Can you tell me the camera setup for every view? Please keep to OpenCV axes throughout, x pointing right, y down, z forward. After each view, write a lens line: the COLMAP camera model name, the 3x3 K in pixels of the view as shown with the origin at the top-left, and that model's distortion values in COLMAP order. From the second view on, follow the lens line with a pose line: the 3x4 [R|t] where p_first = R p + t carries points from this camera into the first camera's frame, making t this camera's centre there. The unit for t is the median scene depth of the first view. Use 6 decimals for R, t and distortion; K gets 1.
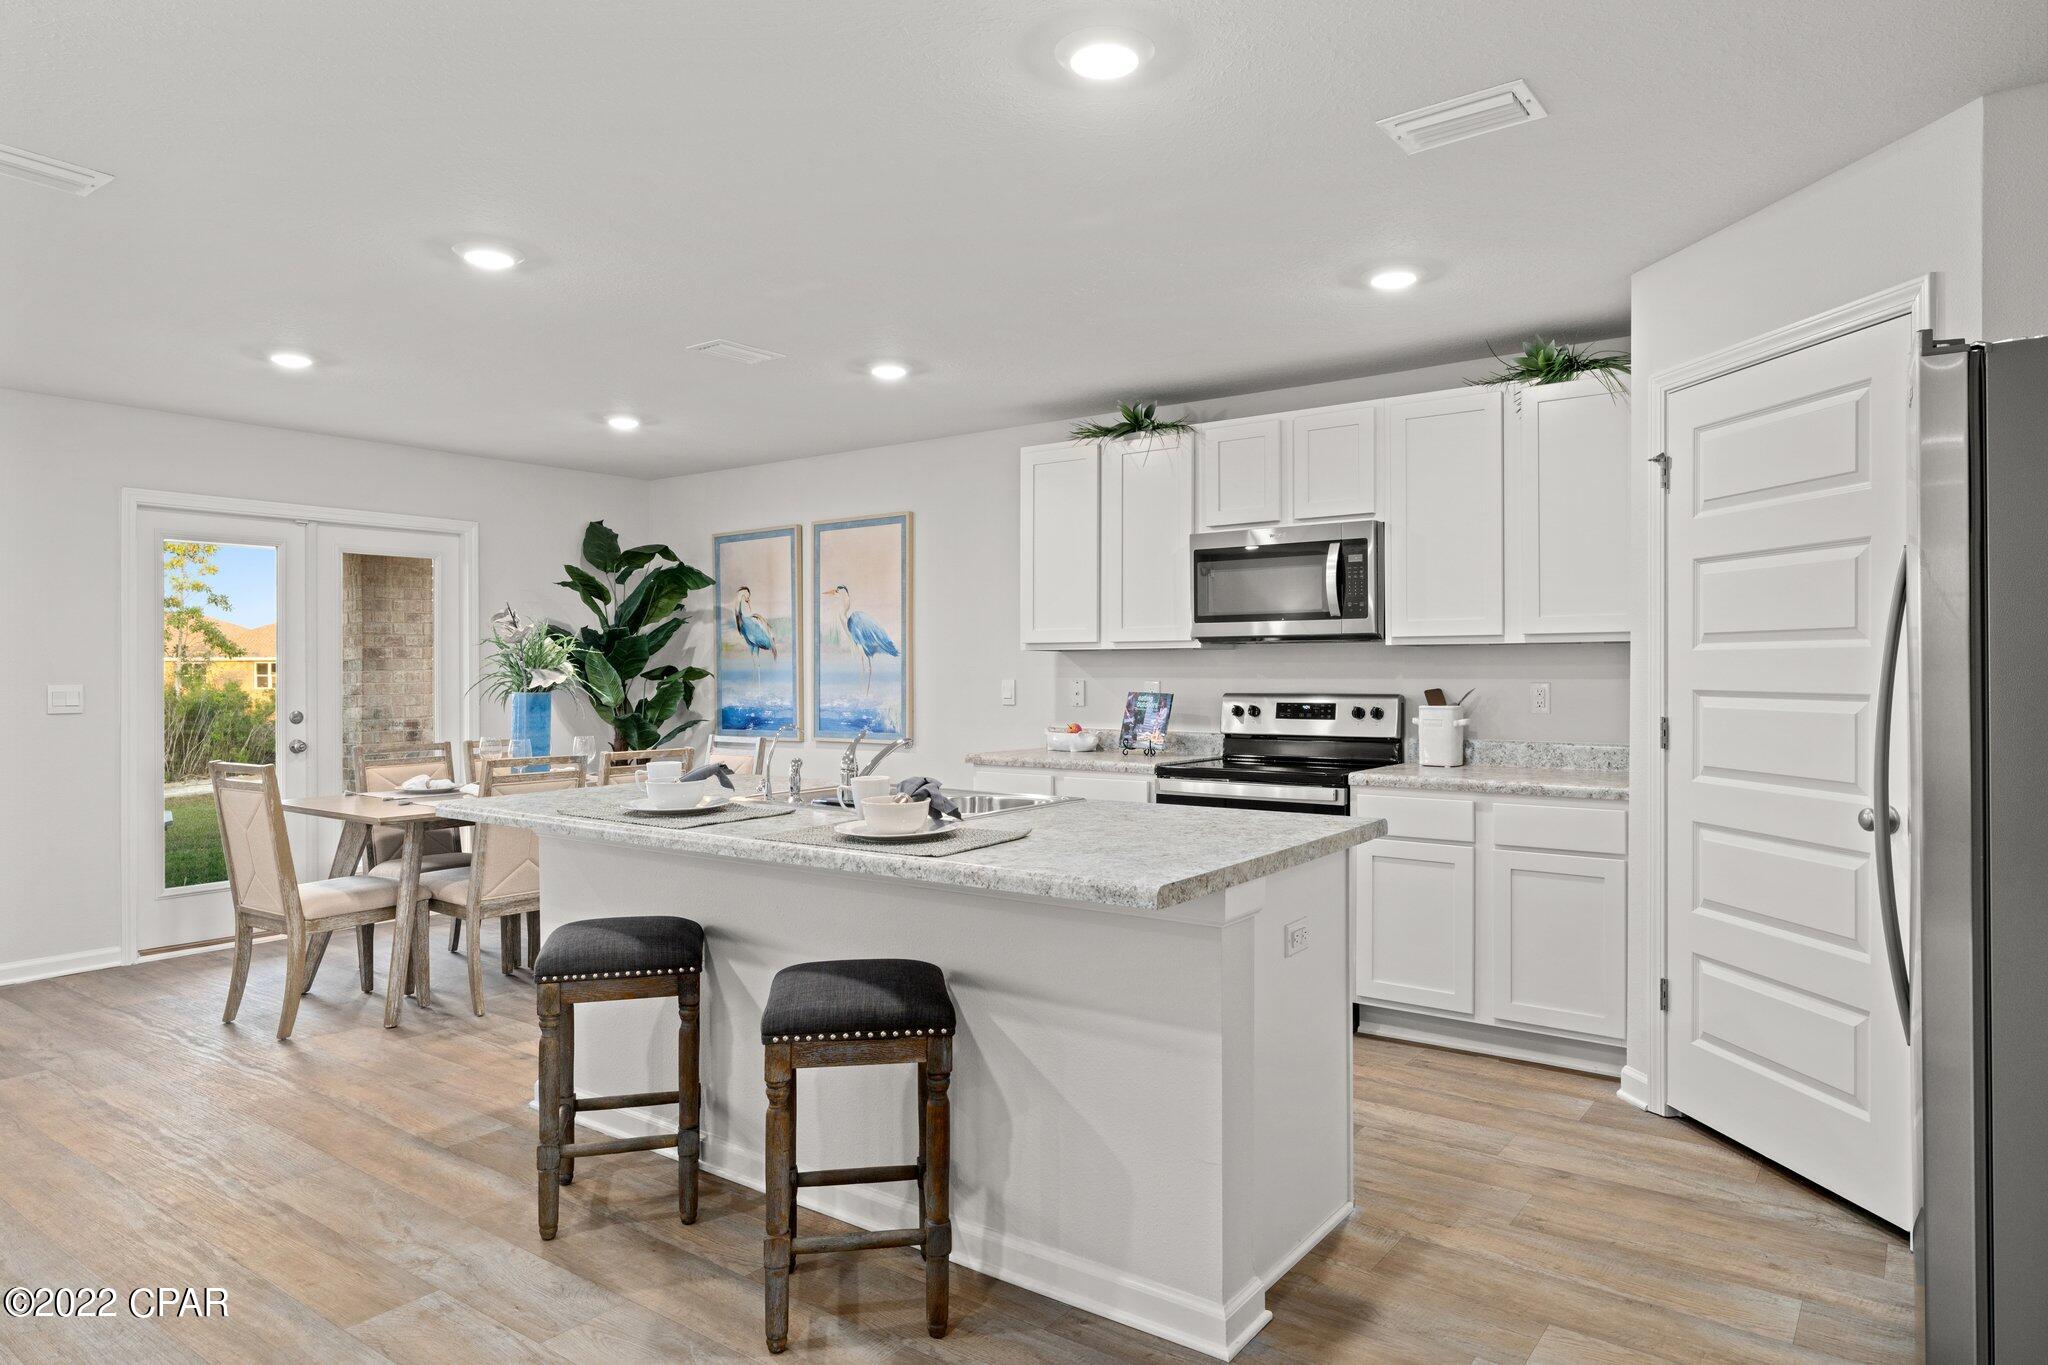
lens RADIAL K [[1229.4, 0, 1026.7], [0, 1229.4, 673.8], [0, 0, 1]] dist [-0.000333, -0.000864]
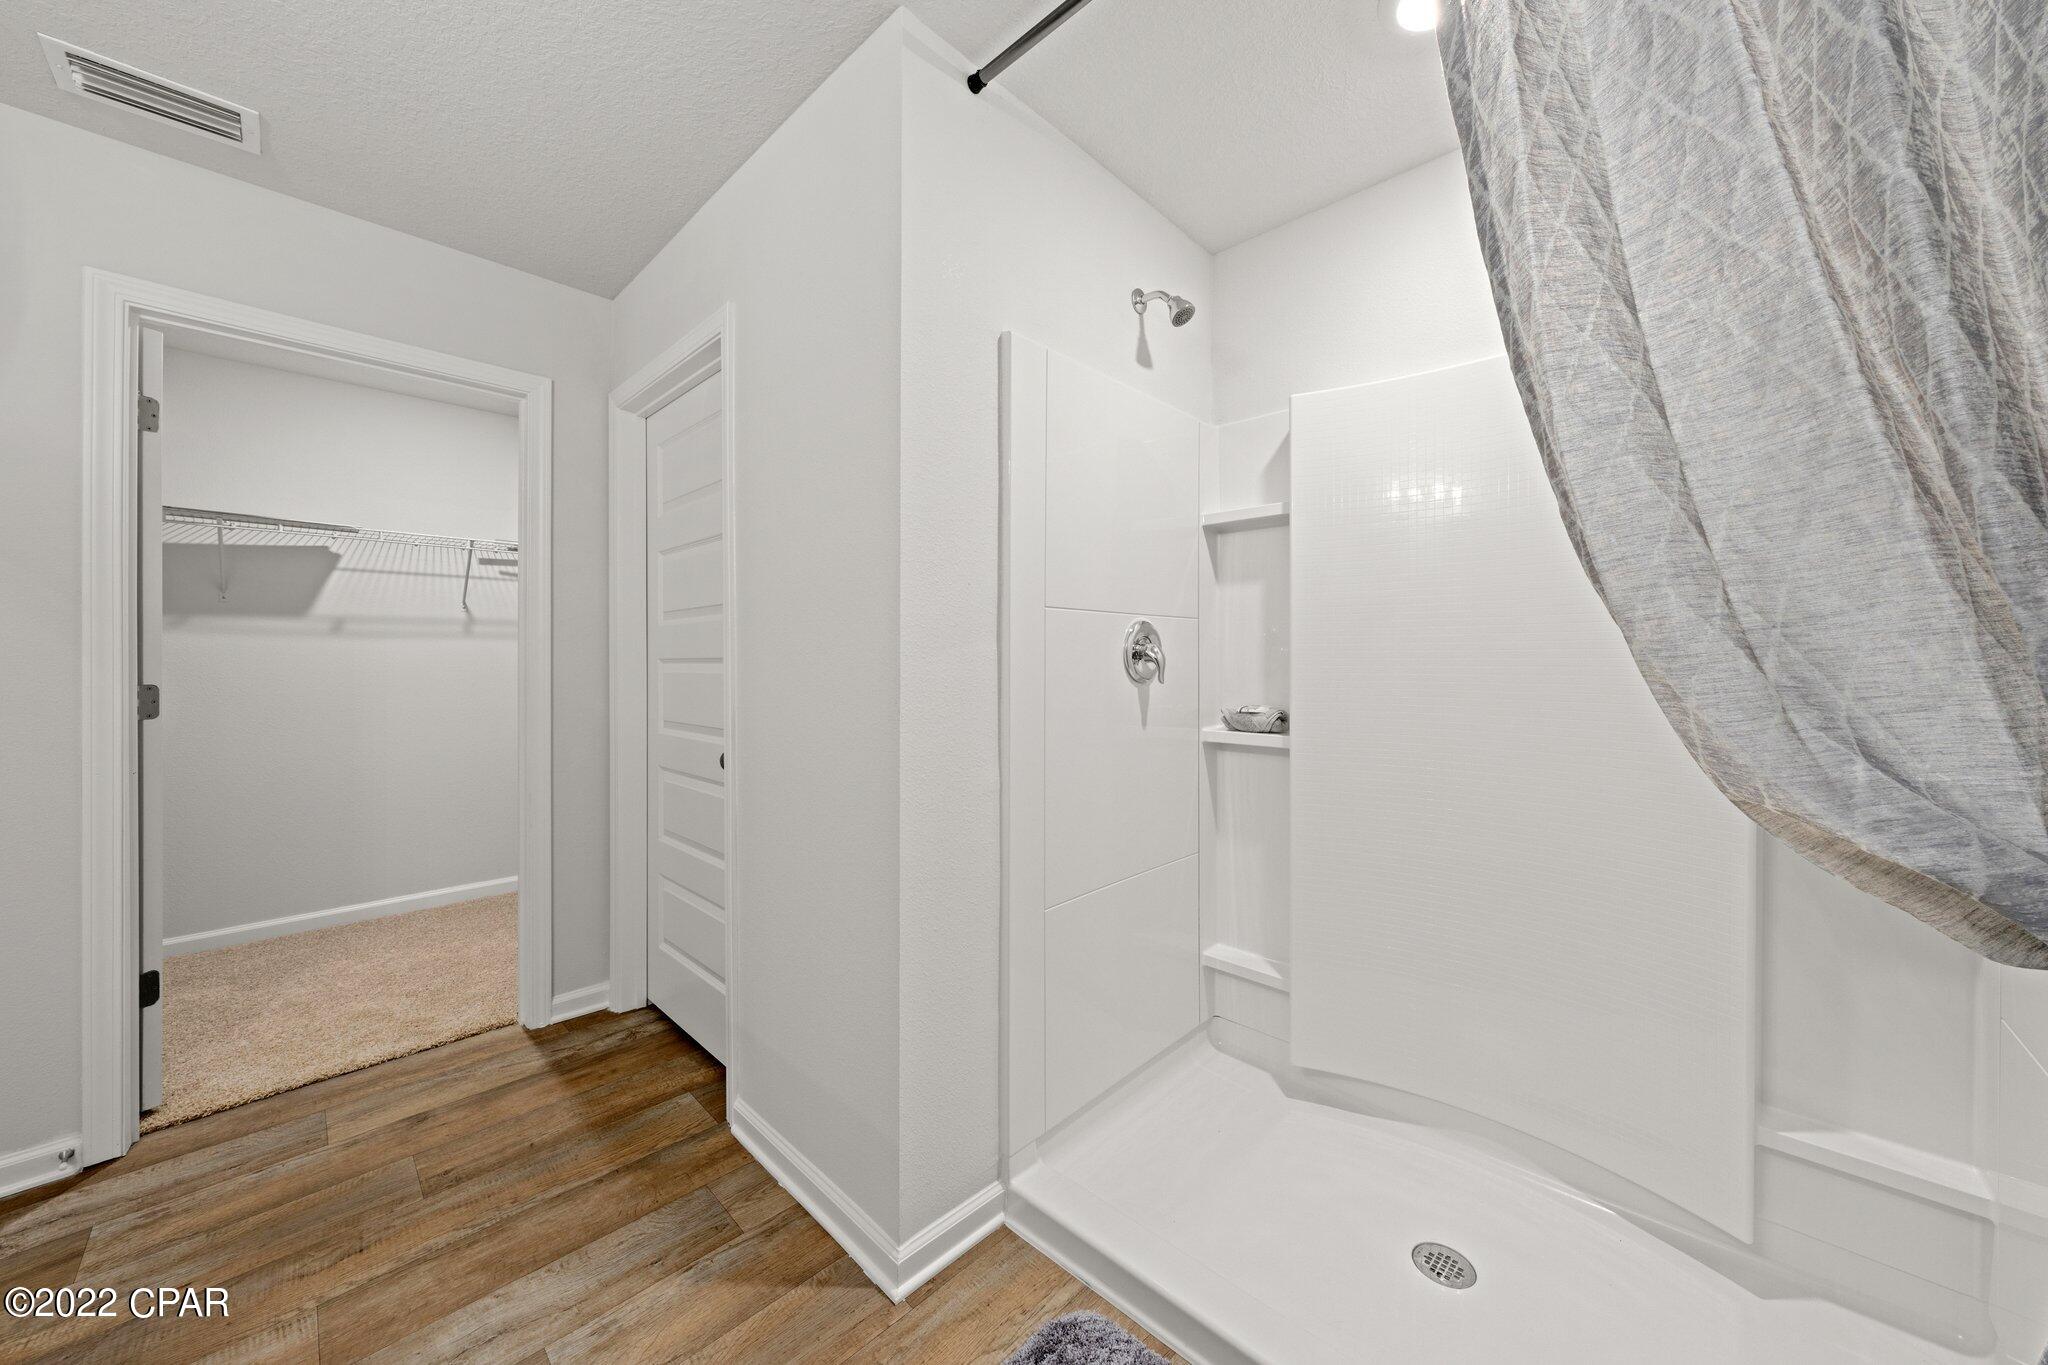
lens RADIAL K [[730.9, 0, 1023.1], [0, 730.9, 666.7], [0, 0, 1]] dist [0.003071, 0.000382]
pose [[0.143352, -0.008840, 0.989632, -0.062631], [-0.002588, 0.999953, 0.009307, 0.011973], [-0.989668, -0.003895, 0.143323, 0.256944]]
